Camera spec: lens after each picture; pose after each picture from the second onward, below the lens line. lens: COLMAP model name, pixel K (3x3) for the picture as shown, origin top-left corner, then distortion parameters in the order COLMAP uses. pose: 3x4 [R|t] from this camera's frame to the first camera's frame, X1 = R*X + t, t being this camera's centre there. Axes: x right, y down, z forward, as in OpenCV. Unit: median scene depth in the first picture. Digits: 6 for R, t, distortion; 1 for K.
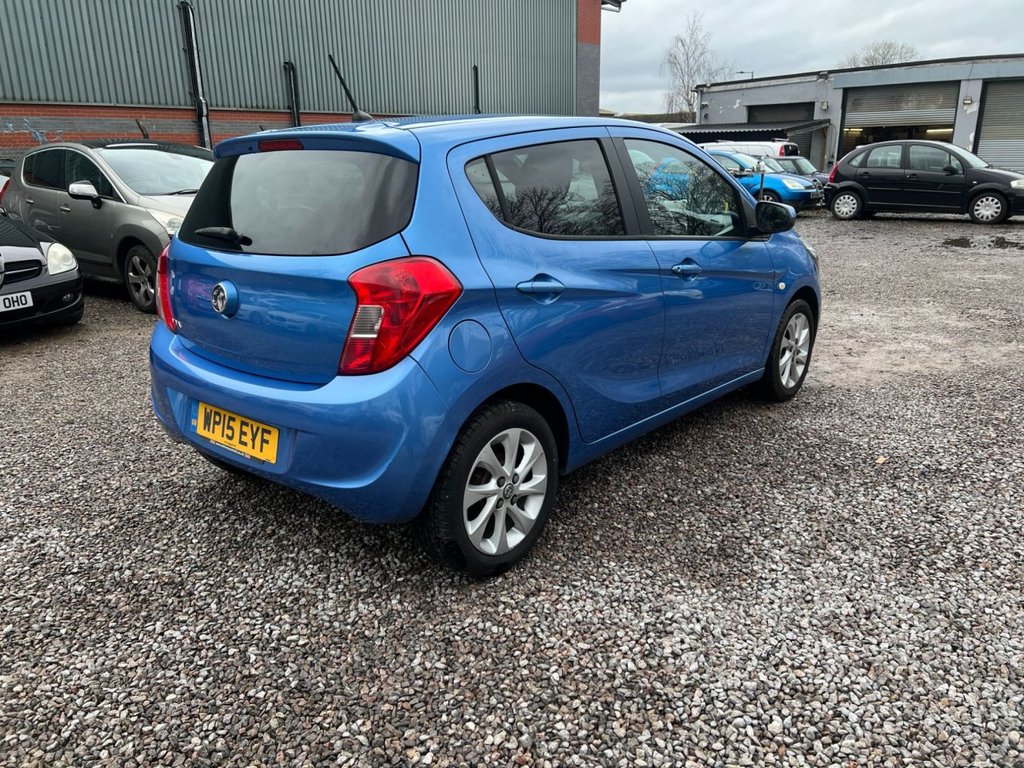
lens RADIAL K [[768.1, 0, 517.7], [0, 768.1, 391.0], [0, 0, 1]] dist [0.049236, -0.053040]
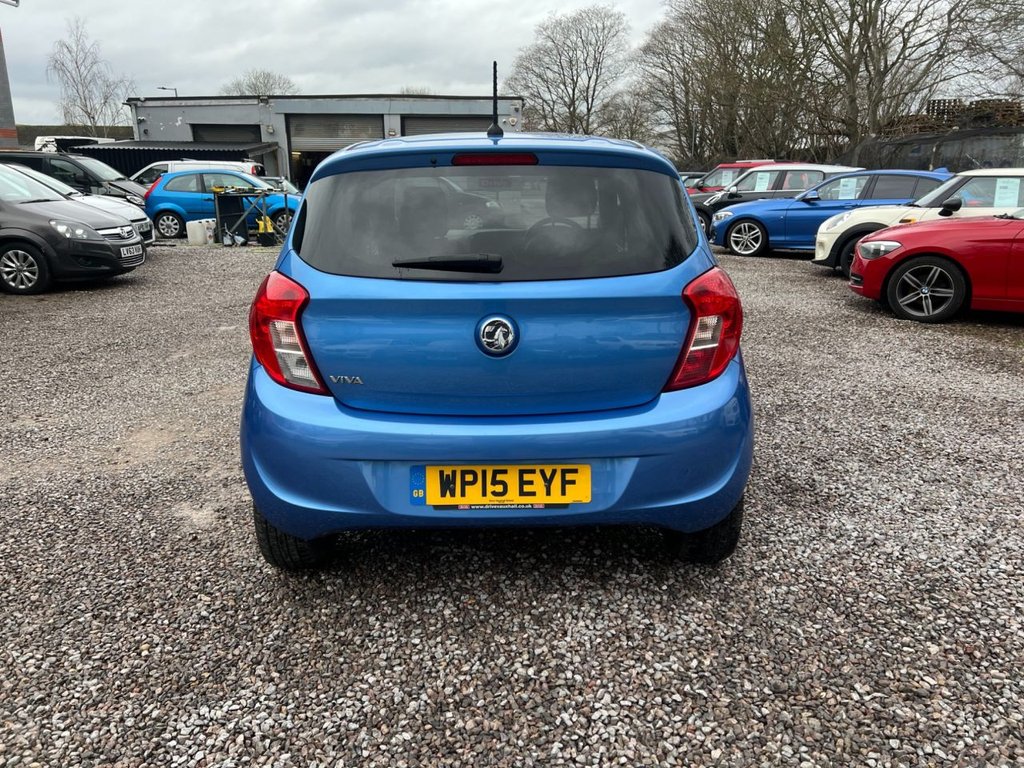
lens RADIAL K [[769.3, 0, 507.6], [0, 769.3, 384.3], [0, 0, 1]] dist [0.053108, -0.058332]
pose [[0.750600, -0.158237, 0.641530, -0.932182], [0.179092, 0.983279, 0.032991, -0.090439], [-0.636023, 0.090130, 0.766388, 0.332243]]
